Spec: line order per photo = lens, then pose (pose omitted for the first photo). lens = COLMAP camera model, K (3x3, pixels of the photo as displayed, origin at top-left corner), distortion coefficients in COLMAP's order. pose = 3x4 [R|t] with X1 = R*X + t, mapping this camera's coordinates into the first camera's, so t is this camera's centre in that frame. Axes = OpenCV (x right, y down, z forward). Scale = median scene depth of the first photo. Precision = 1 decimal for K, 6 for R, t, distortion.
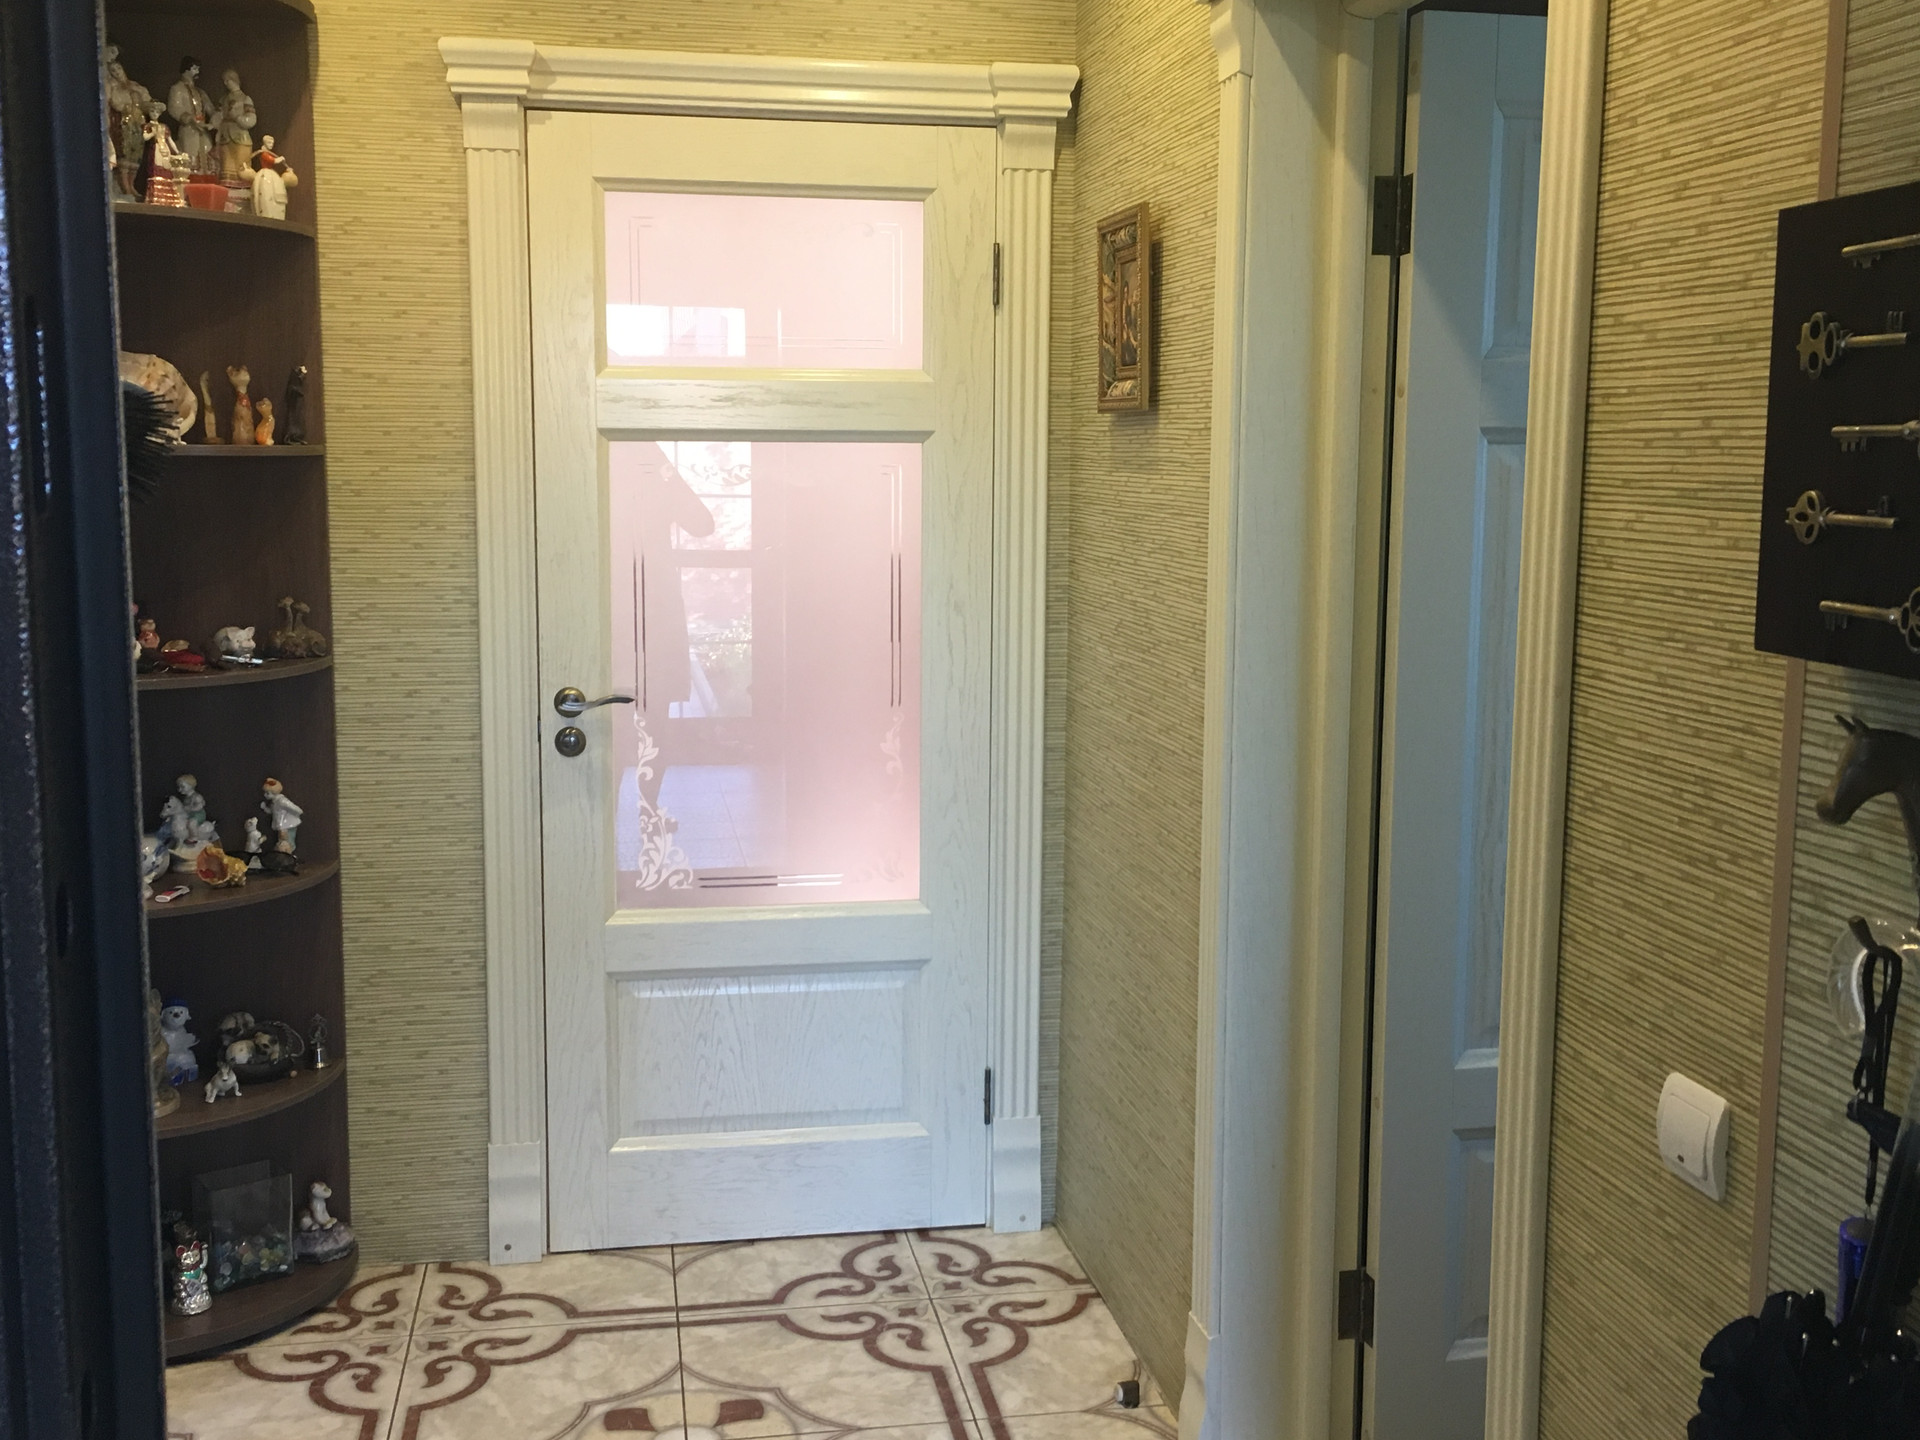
lens RADIAL K [[1999.8, 0, 966.2], [0, 1999.8, 706.9], [0, 0, 1]] dist [0.062198, -0.102291]
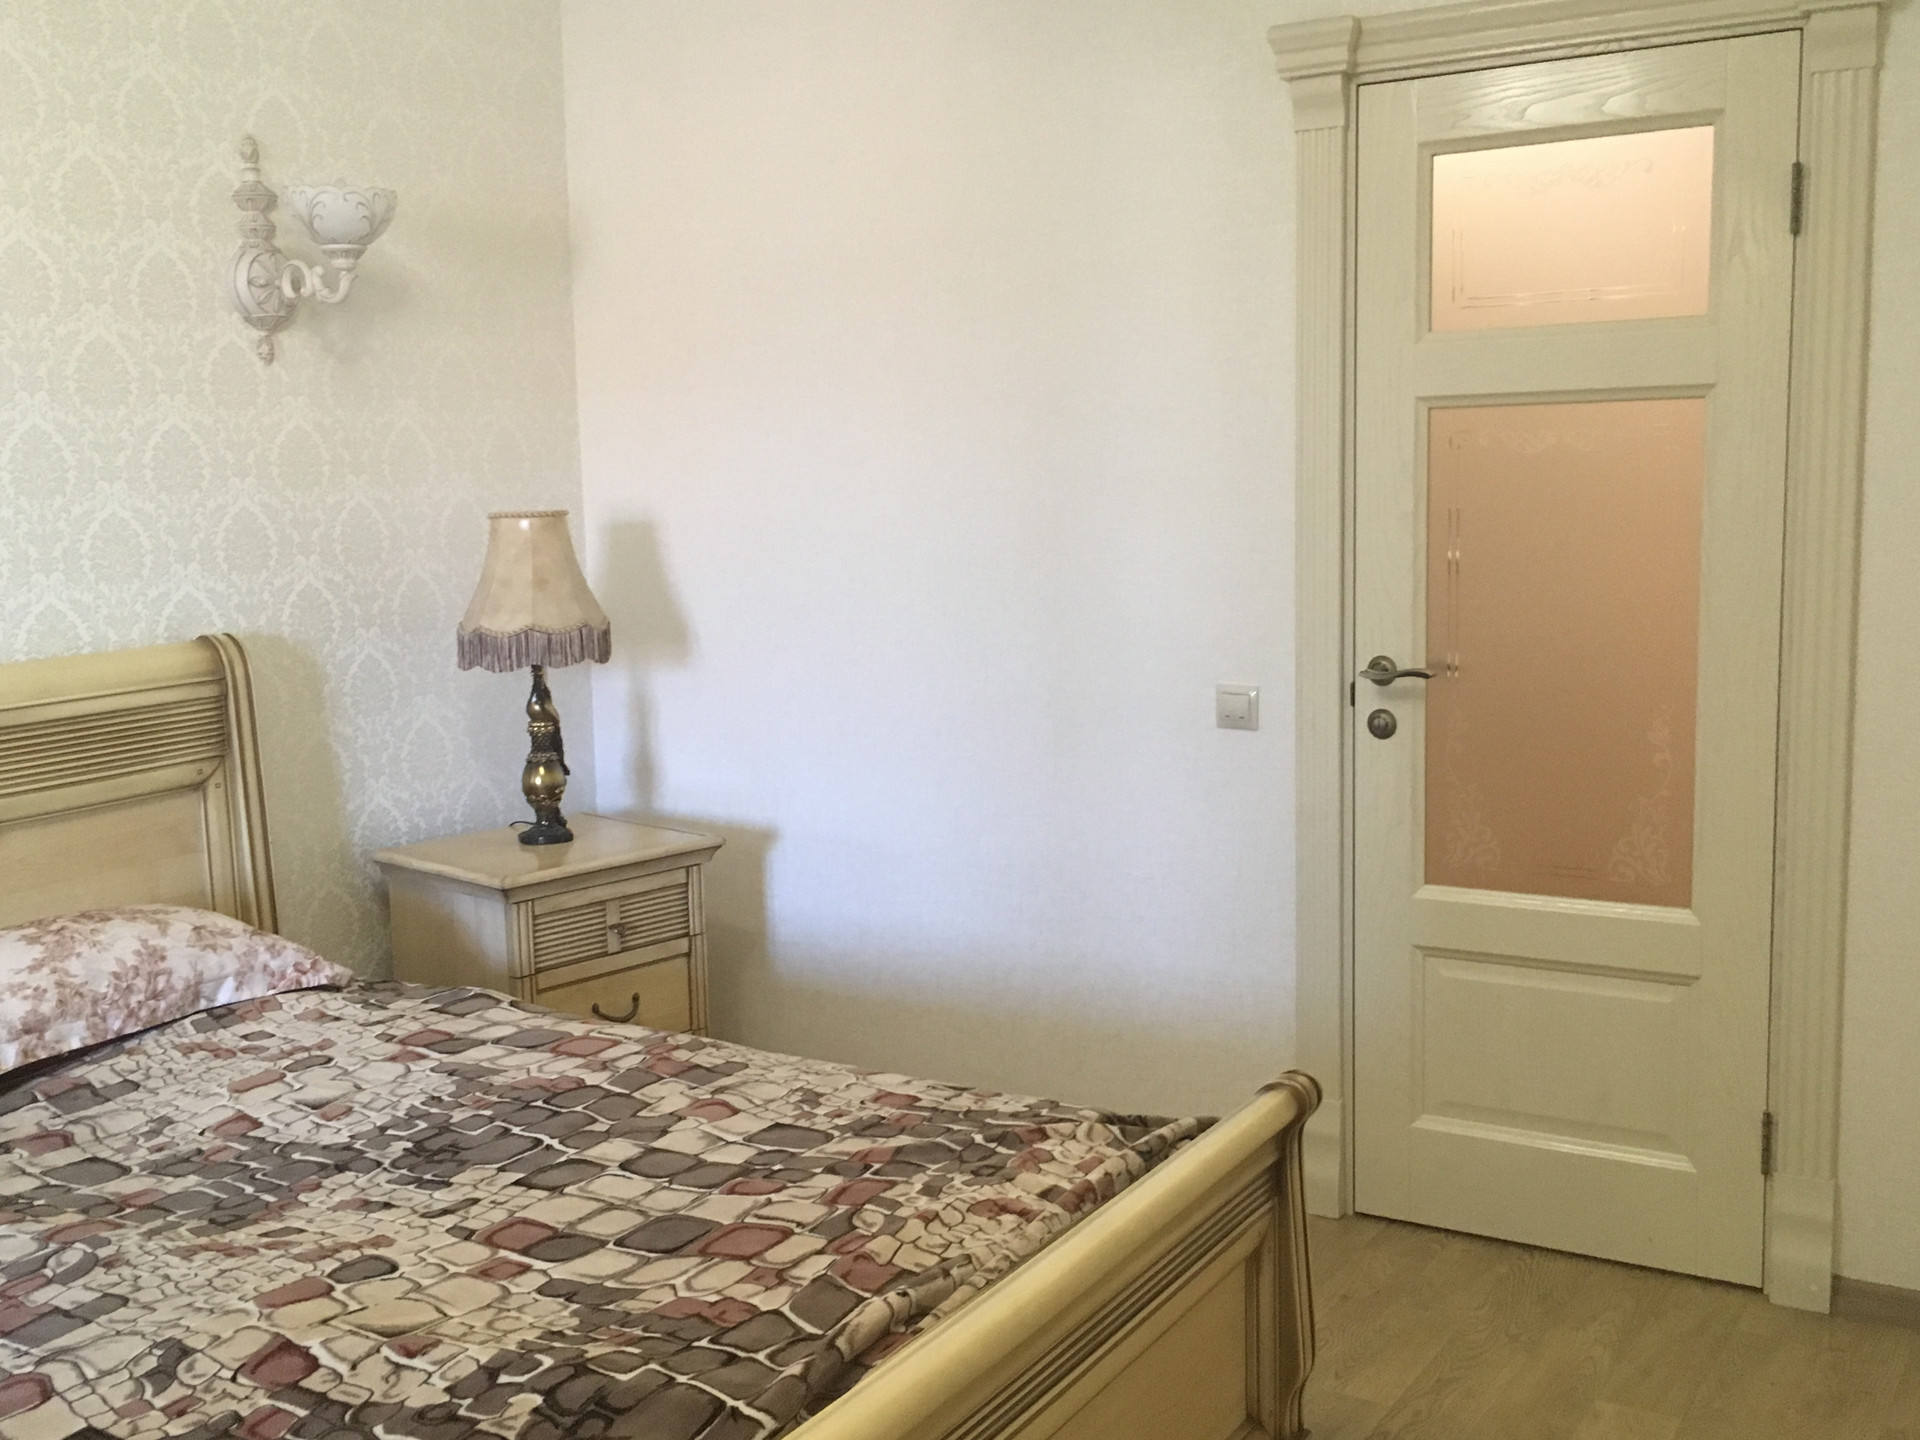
lens RADIAL K [[1999.8, 0, 966.2], [0, 1999.8, 706.9], [0, 0, 1]] dist [0.062198, -0.102291]
pose [[0.748579, 0.060573, -0.660272, 0.315785], [-0.063372, 0.997796, 0.019690, 0.009583], [0.660010, 0.027104, 0.750768, 0.107693]]
